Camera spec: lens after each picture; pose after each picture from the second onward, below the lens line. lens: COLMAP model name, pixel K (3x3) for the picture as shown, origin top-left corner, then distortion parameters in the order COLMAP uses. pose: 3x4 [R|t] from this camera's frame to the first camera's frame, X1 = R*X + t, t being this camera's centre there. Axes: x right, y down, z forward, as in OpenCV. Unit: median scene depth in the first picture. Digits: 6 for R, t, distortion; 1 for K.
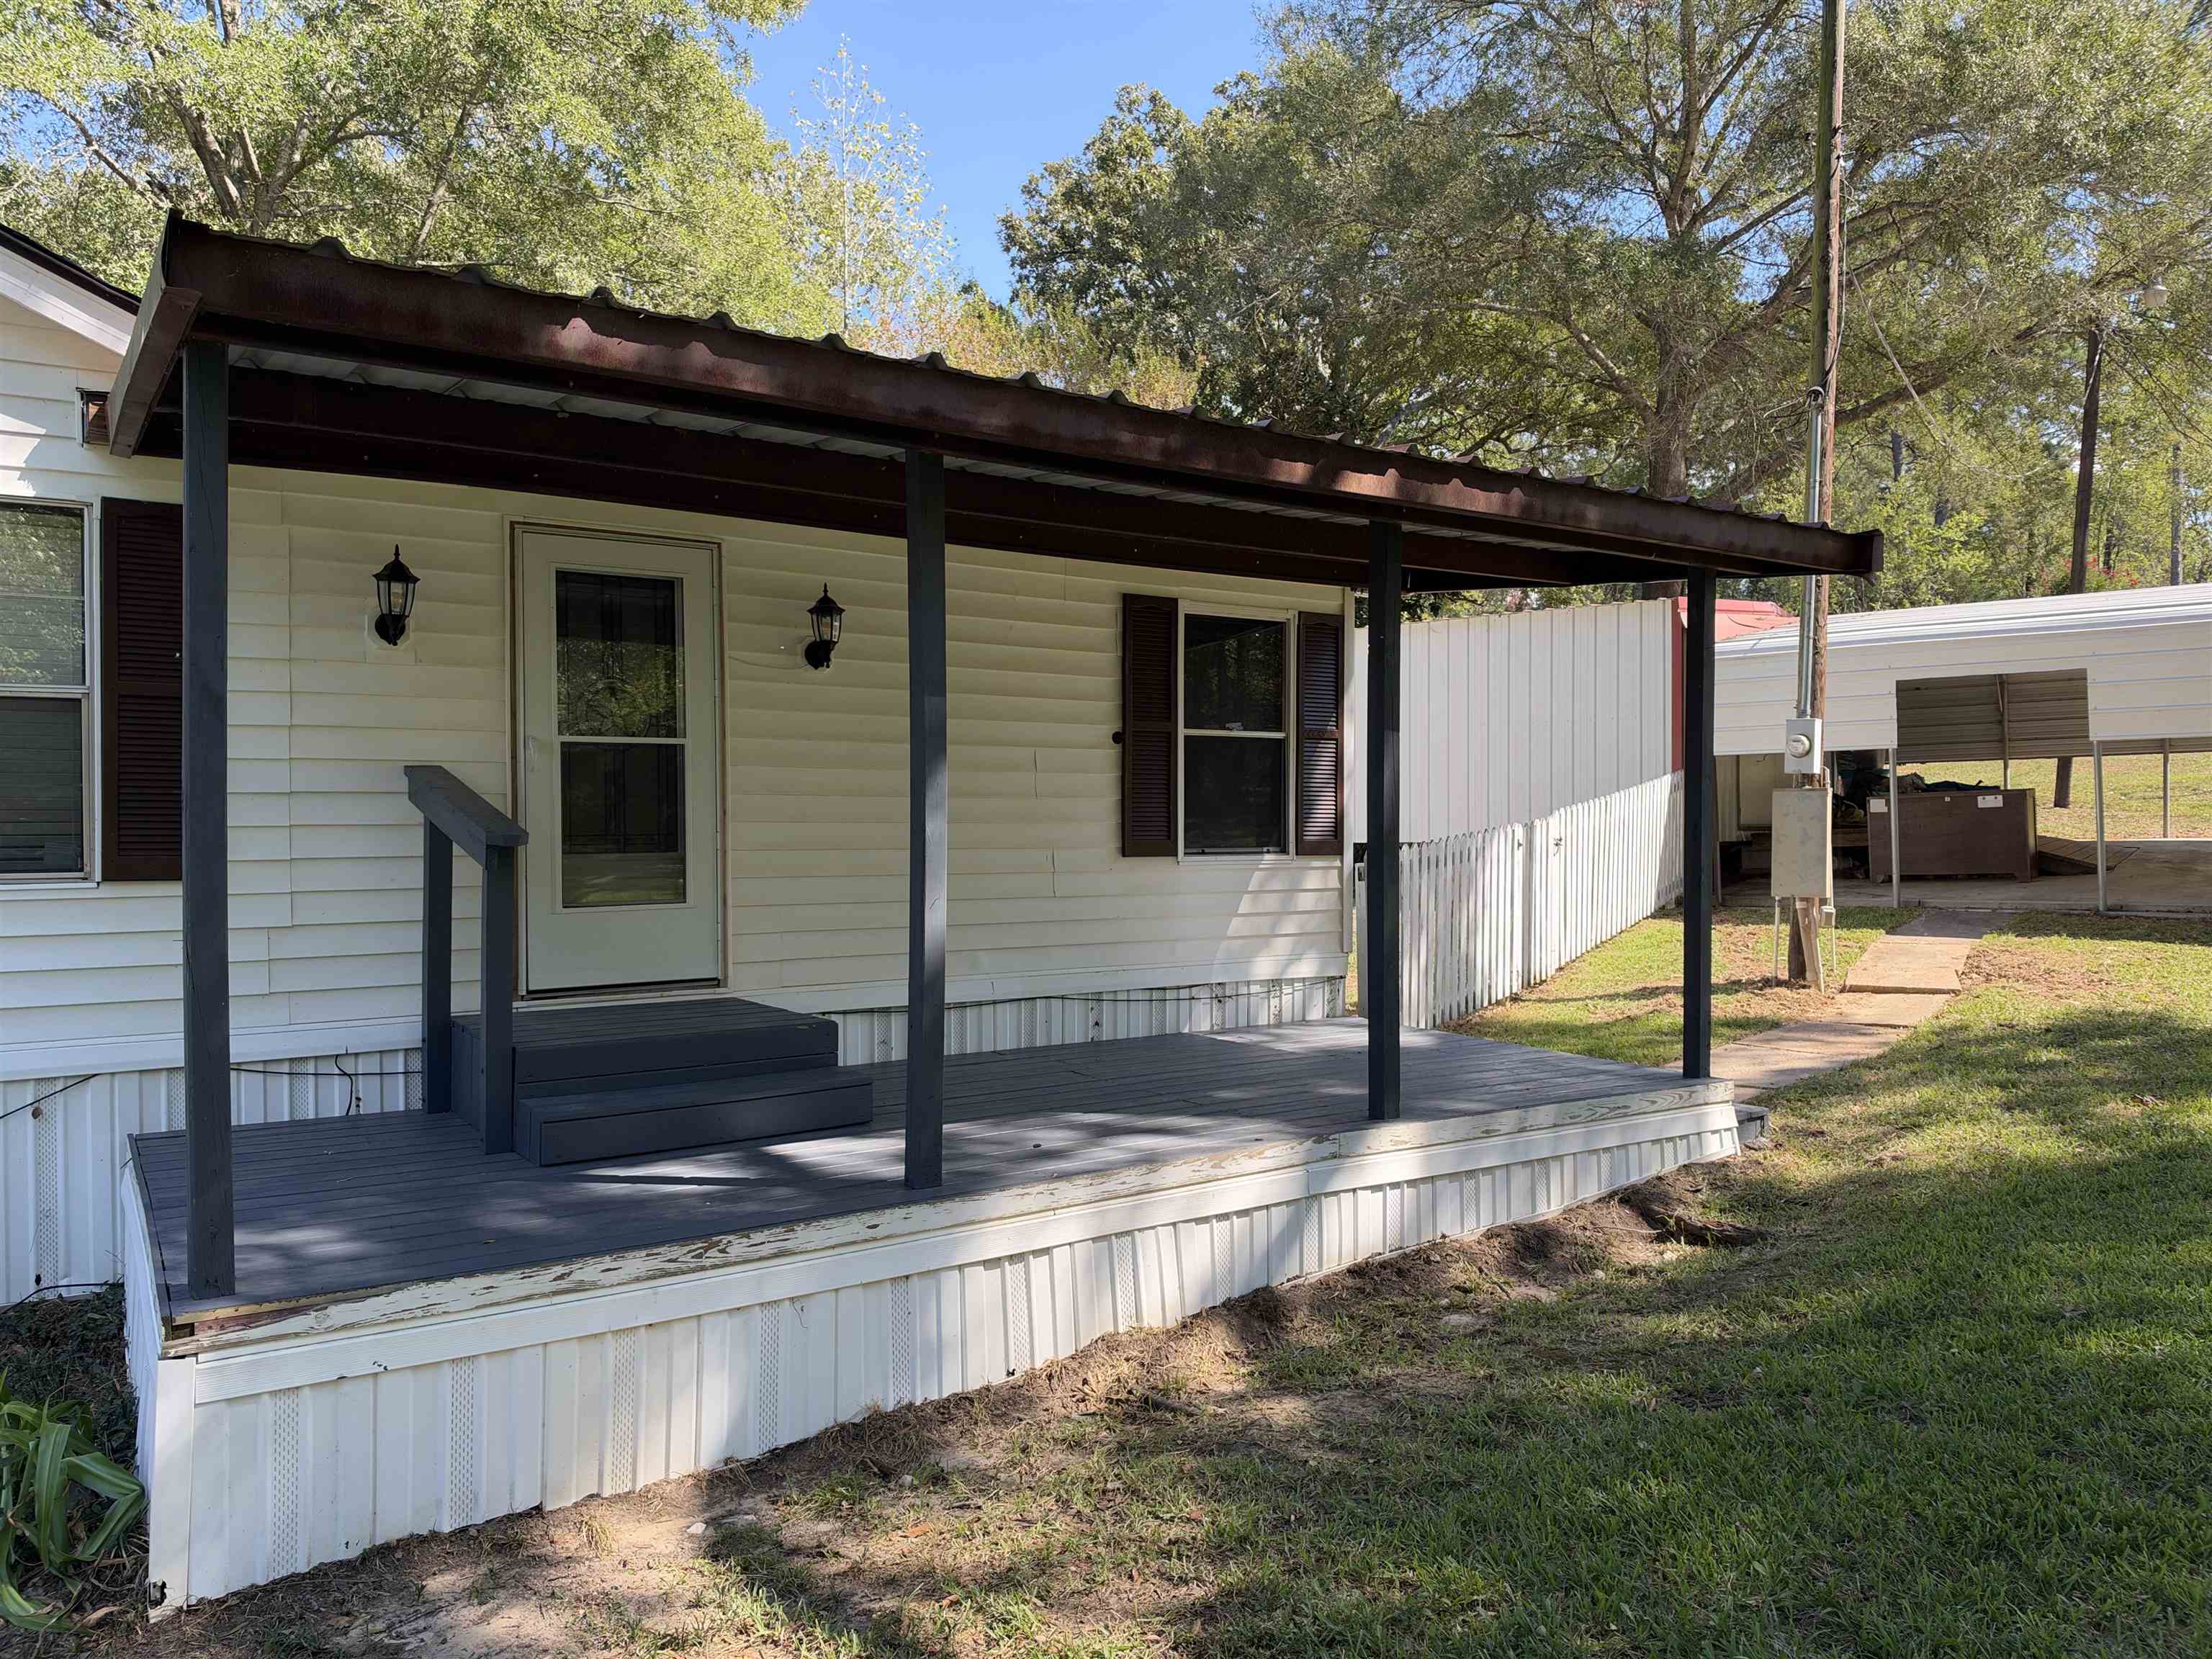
lens RADIAL K [[1587.0, 0, 1106.0], [0, 1587.0, 829.5], [0, 0, 1]] dist [0.105911, -0.169141]
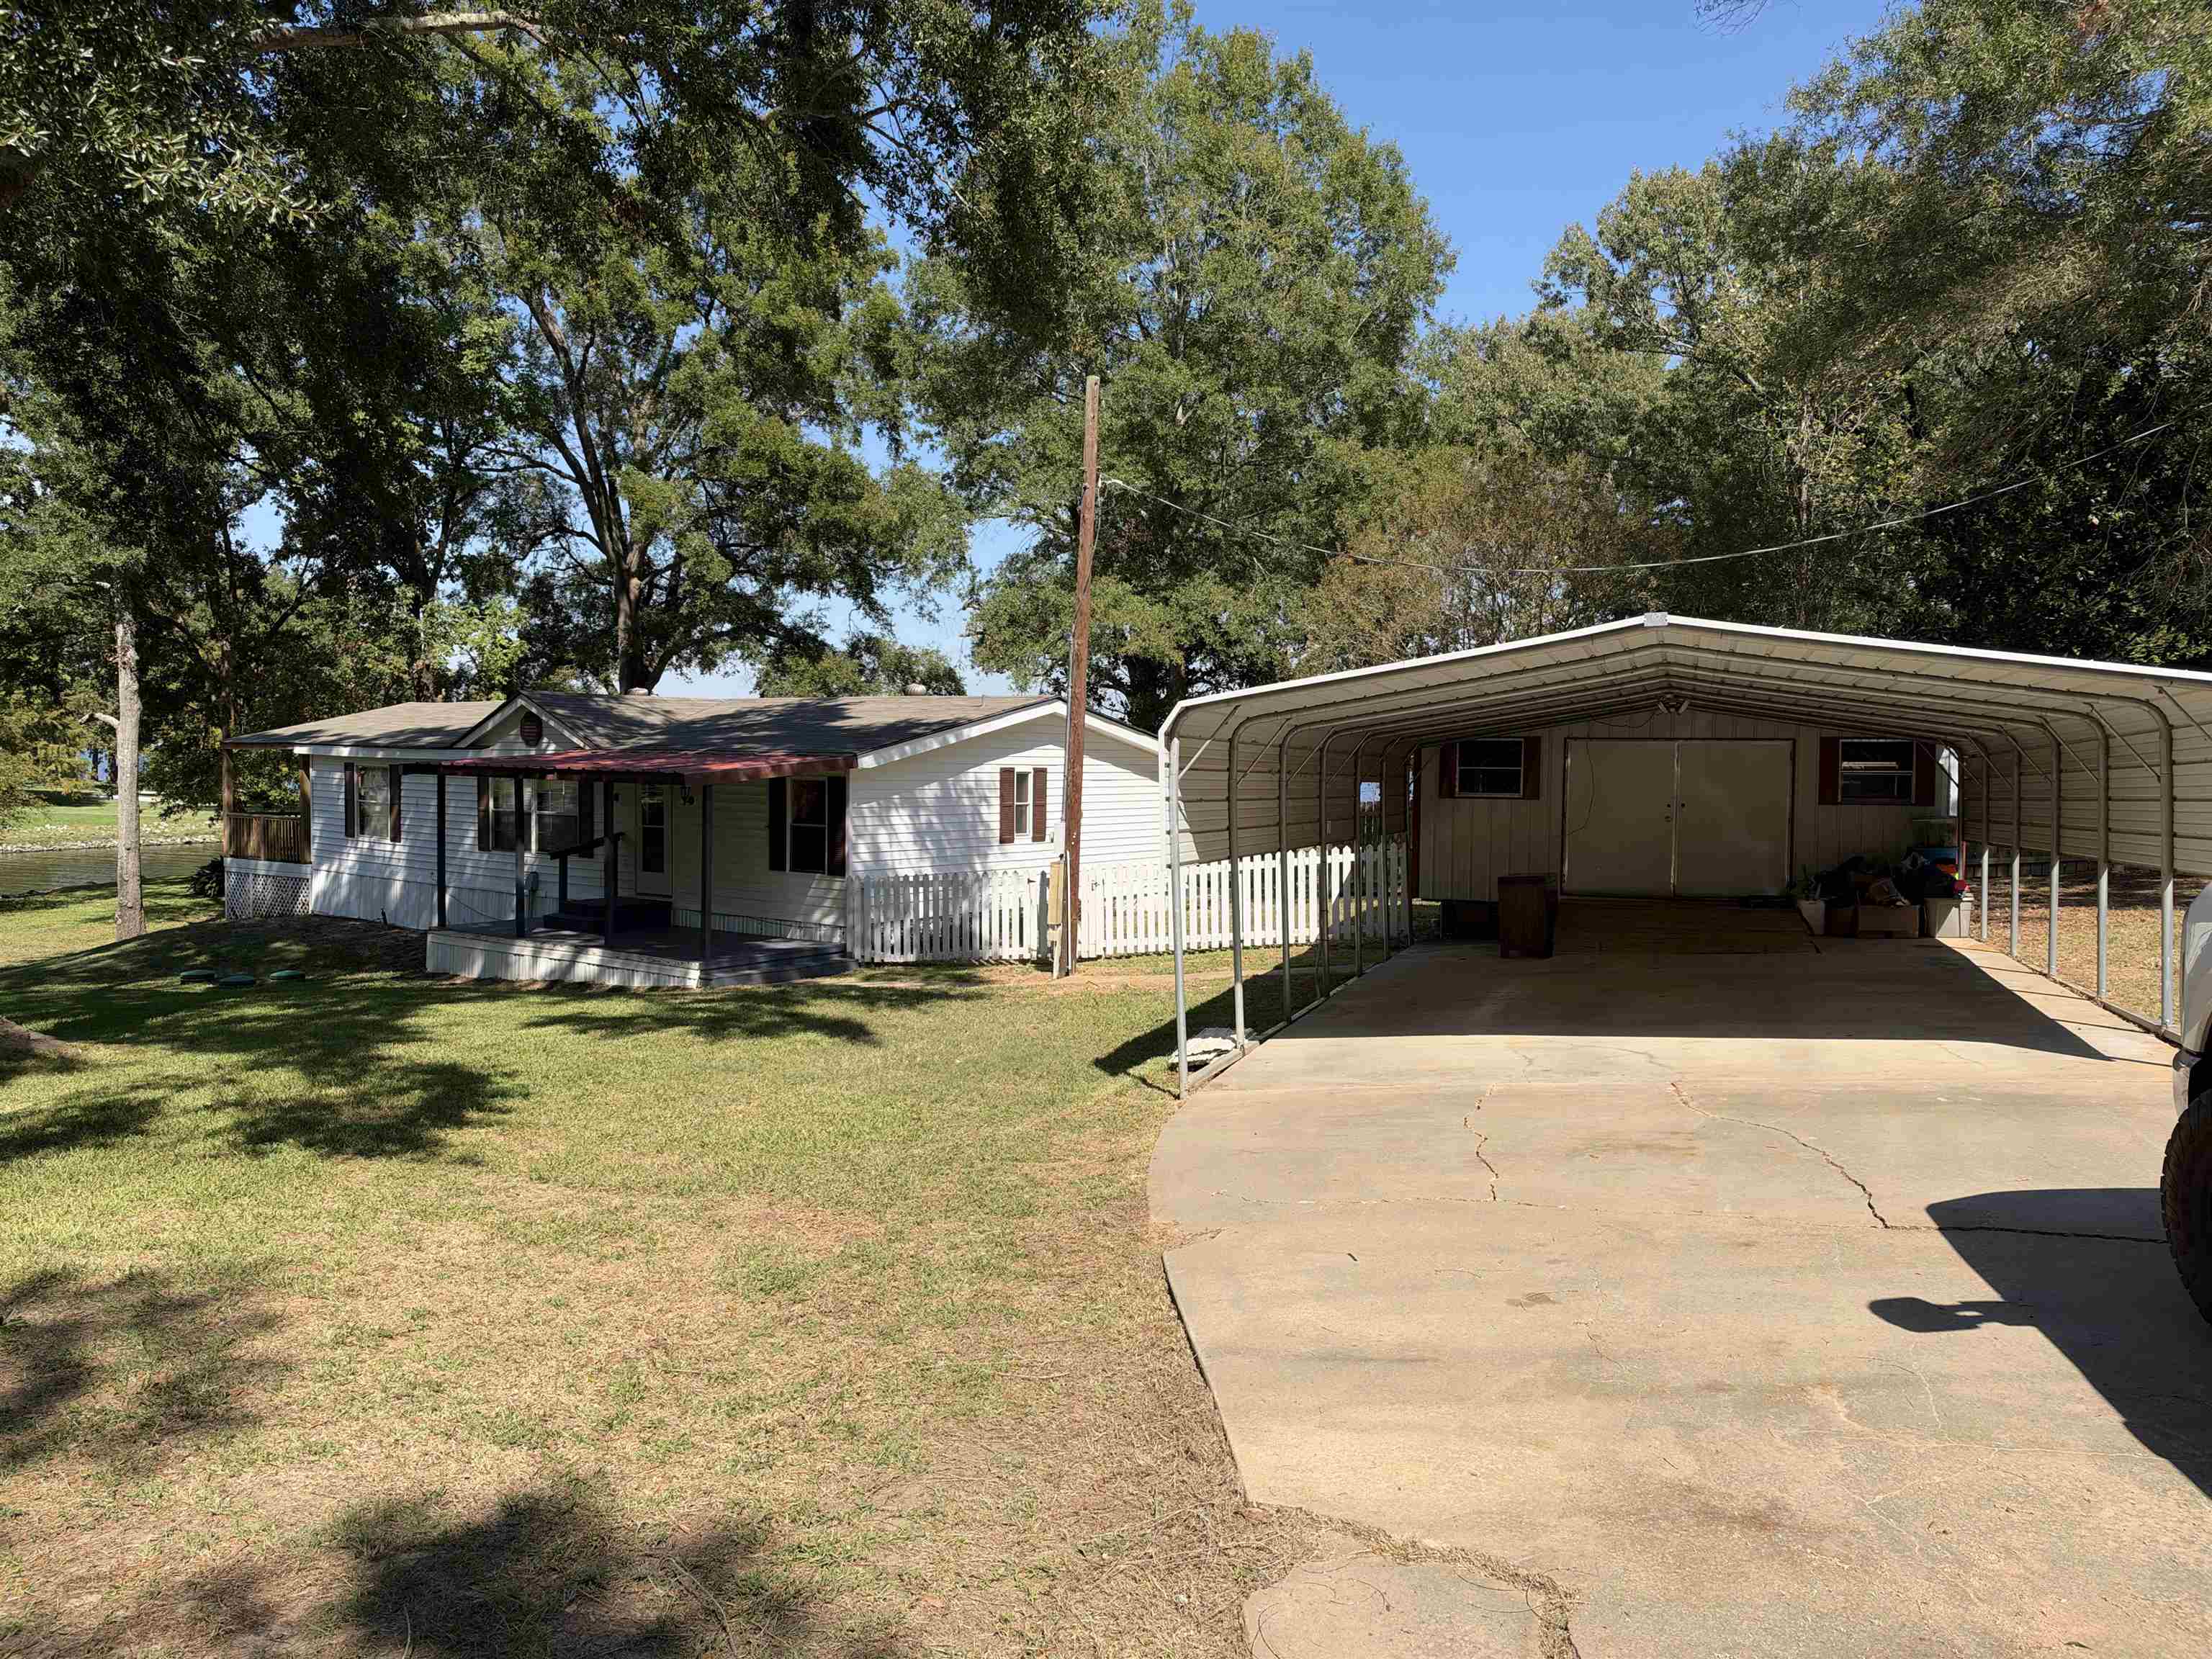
lens RADIAL K [[1587.0, 0, 1106.0], [0, 1587.0, 829.5], [0, 0, 1]] dist [0.105911, -0.169141]
pose [[0.329210, 0.046116, -0.943130, 1.797720], [-0.020702, 0.998919, 0.041618, -0.115500], [0.944030, 0.005824, 0.329809, 0.403574]]
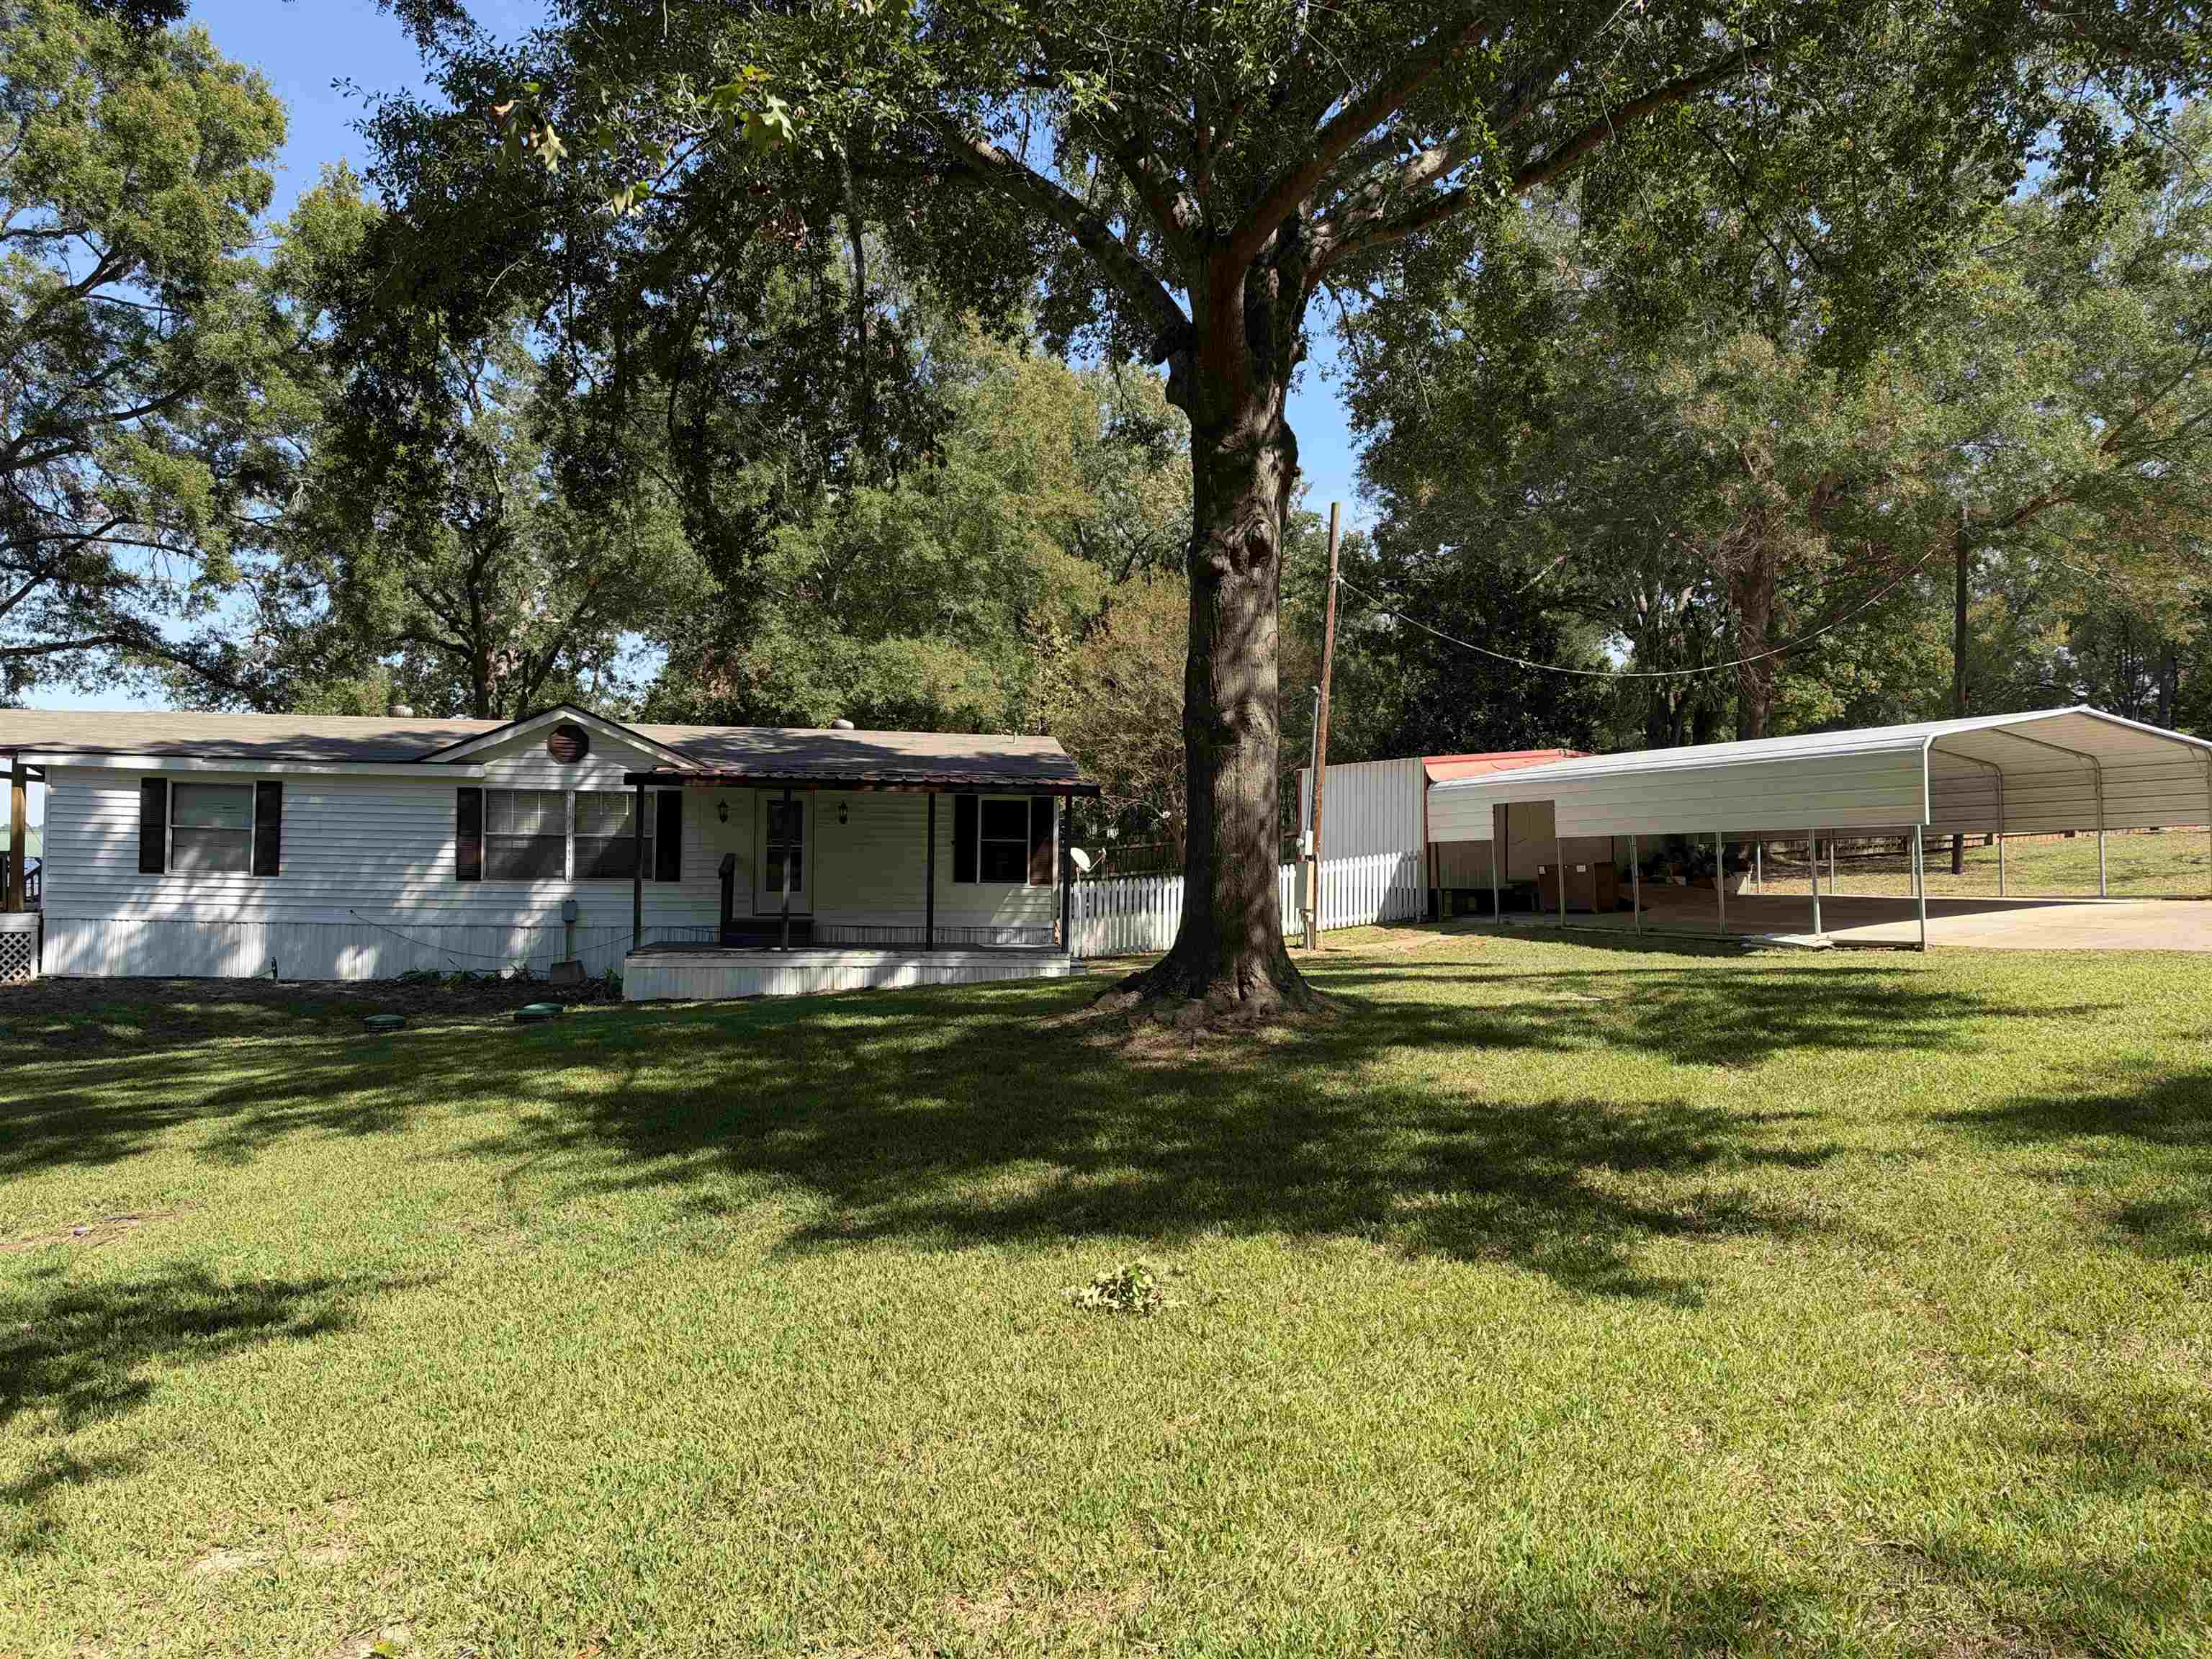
lens RADIAL K [[1587.0, 0, 1106.0], [0, 1587.0, 829.5], [0, 0, 1]] dist [0.105911, -0.169141]
pose [[0.891081, 0.003282, -0.453833, 1.041747], [-0.016645, 0.999537, -0.025454, -0.007681], [0.453539, 0.030236, 0.890723, -0.982453]]
